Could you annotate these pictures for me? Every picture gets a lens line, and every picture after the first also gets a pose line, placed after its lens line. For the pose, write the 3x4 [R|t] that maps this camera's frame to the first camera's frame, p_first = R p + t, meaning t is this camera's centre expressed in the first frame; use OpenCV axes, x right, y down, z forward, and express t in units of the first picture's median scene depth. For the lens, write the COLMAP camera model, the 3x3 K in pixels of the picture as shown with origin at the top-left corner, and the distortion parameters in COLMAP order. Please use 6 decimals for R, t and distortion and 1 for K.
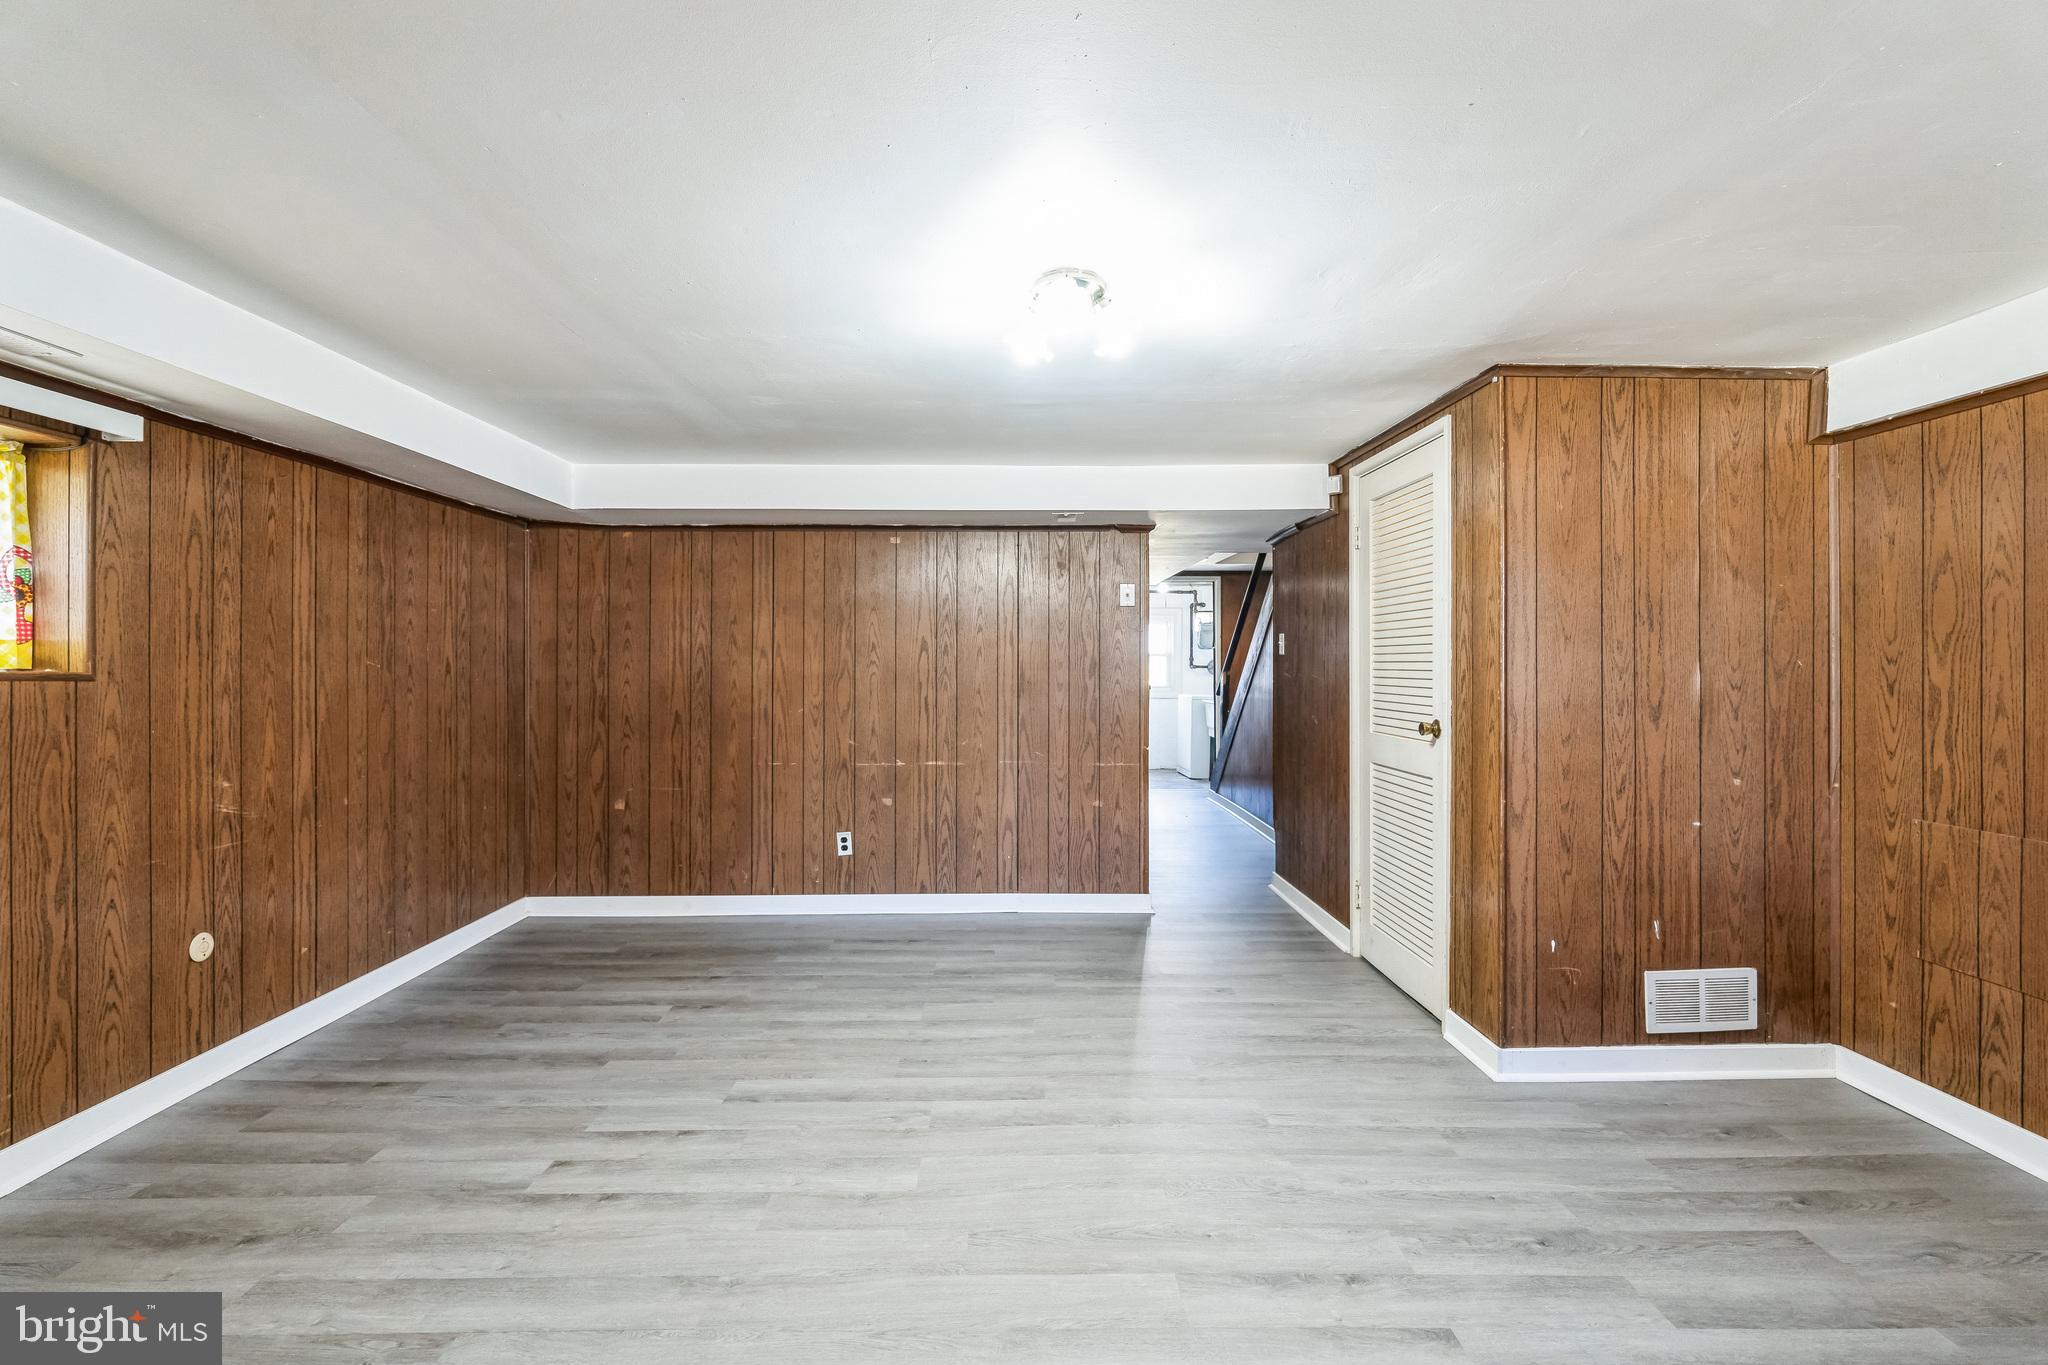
lens RADIAL K [[903.2, 0, 1018.6], [0, 903.2, 665.2], [0, 0, 1]] dist [-0.003239, 0.001738]
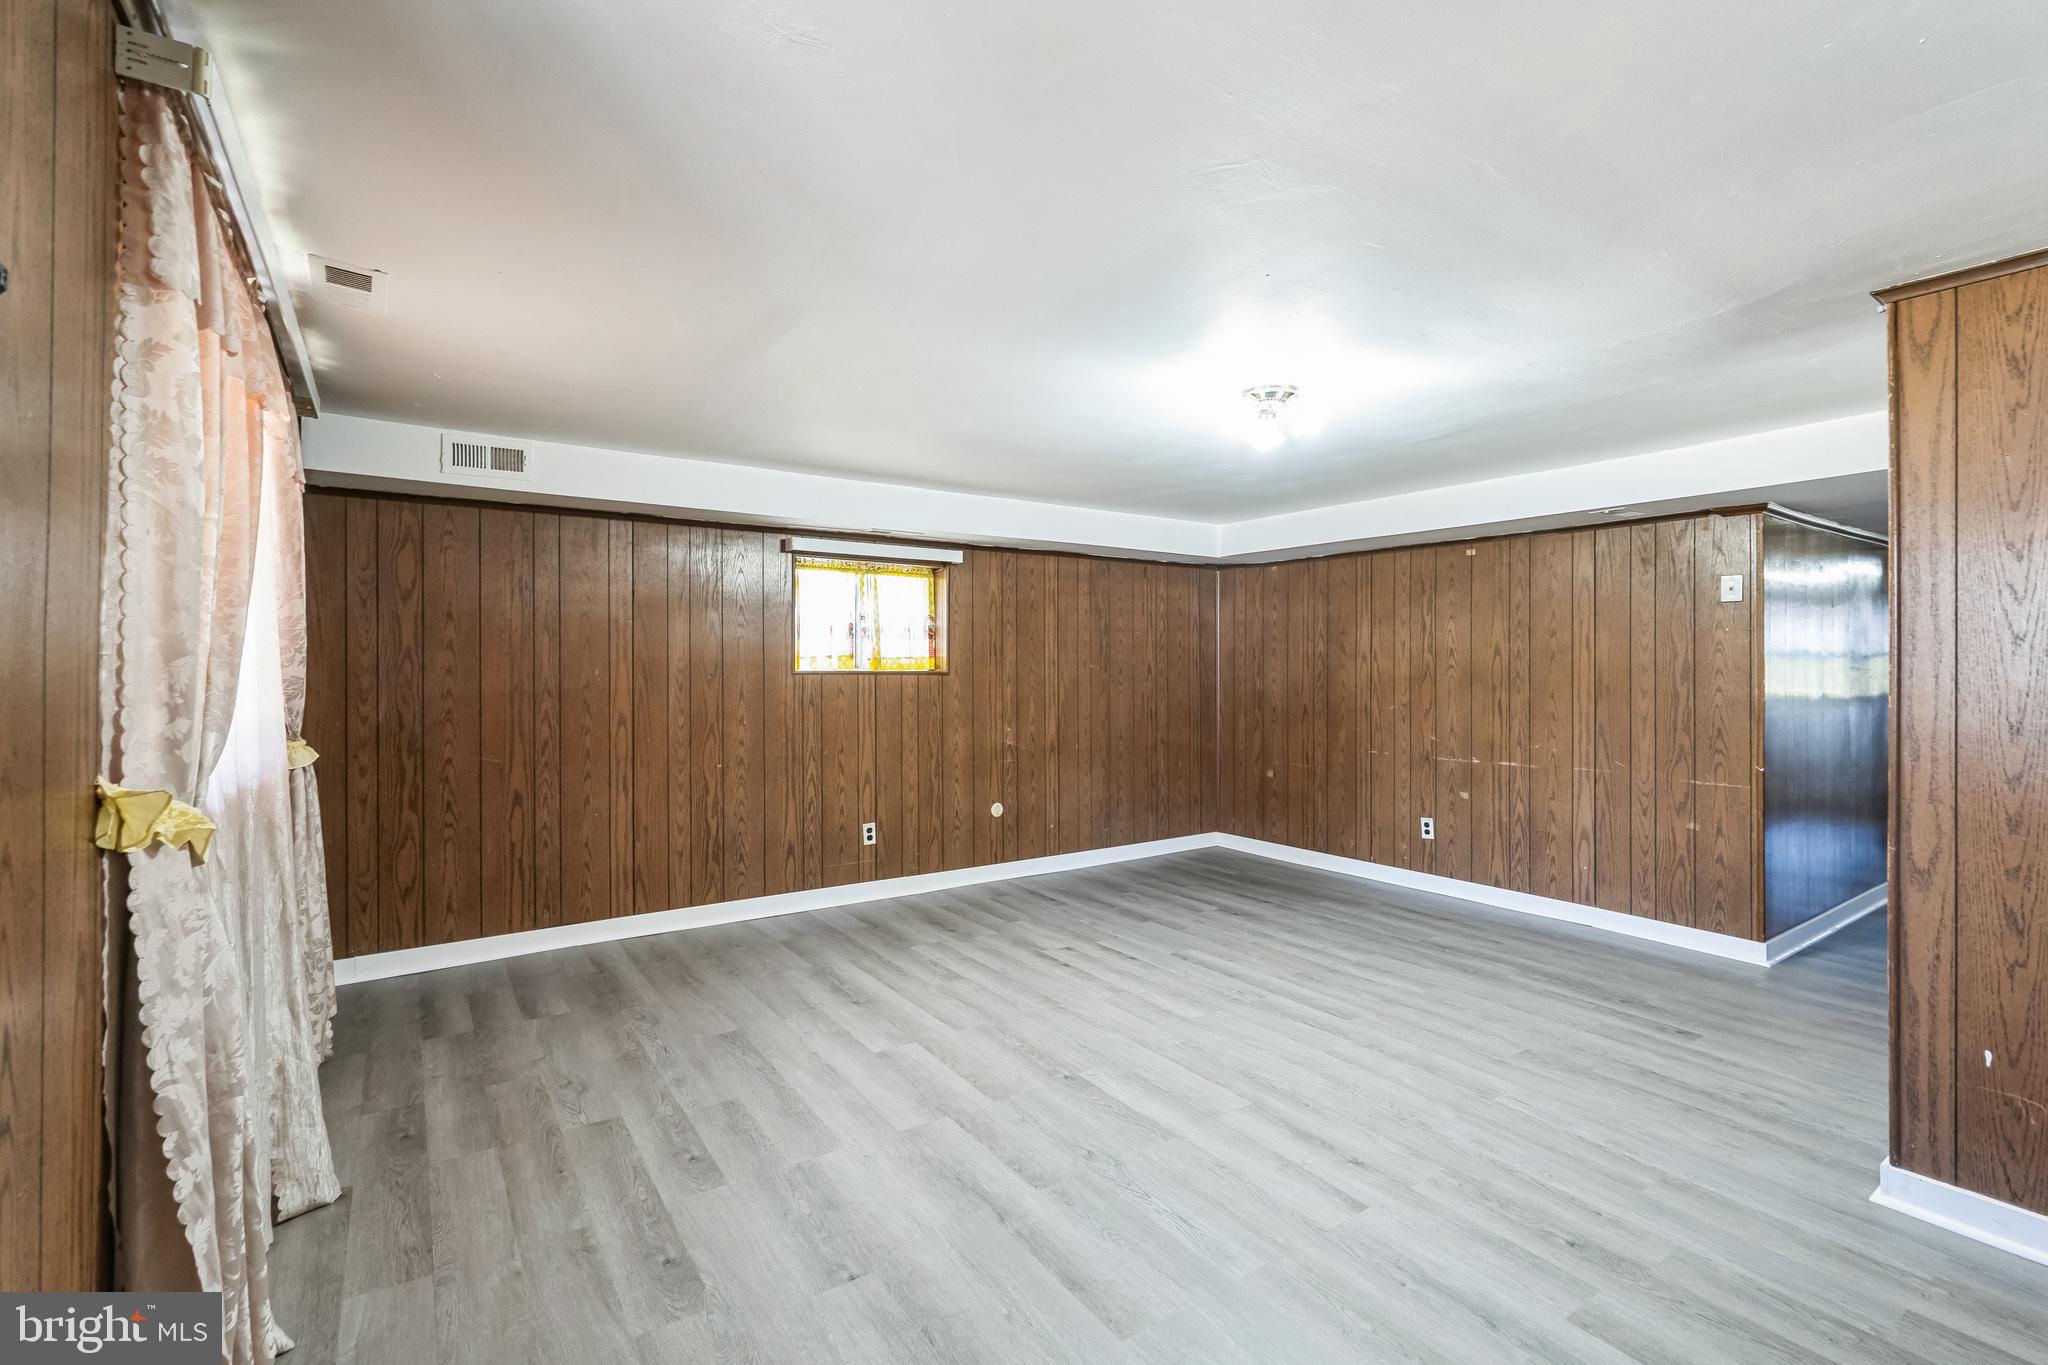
lens RADIAL K [[903.2, 0, 1039.6], [0, 903.2, 675.0], [0, 0, 1]] dist [-0.003239, 0.001738]
pose [[0.566971, 0.010038, -0.823676, 0.673884], [-0.001517, 0.999937, 0.011142, -0.005823], [0.823736, -0.005067, 0.566951, -0.041164]]
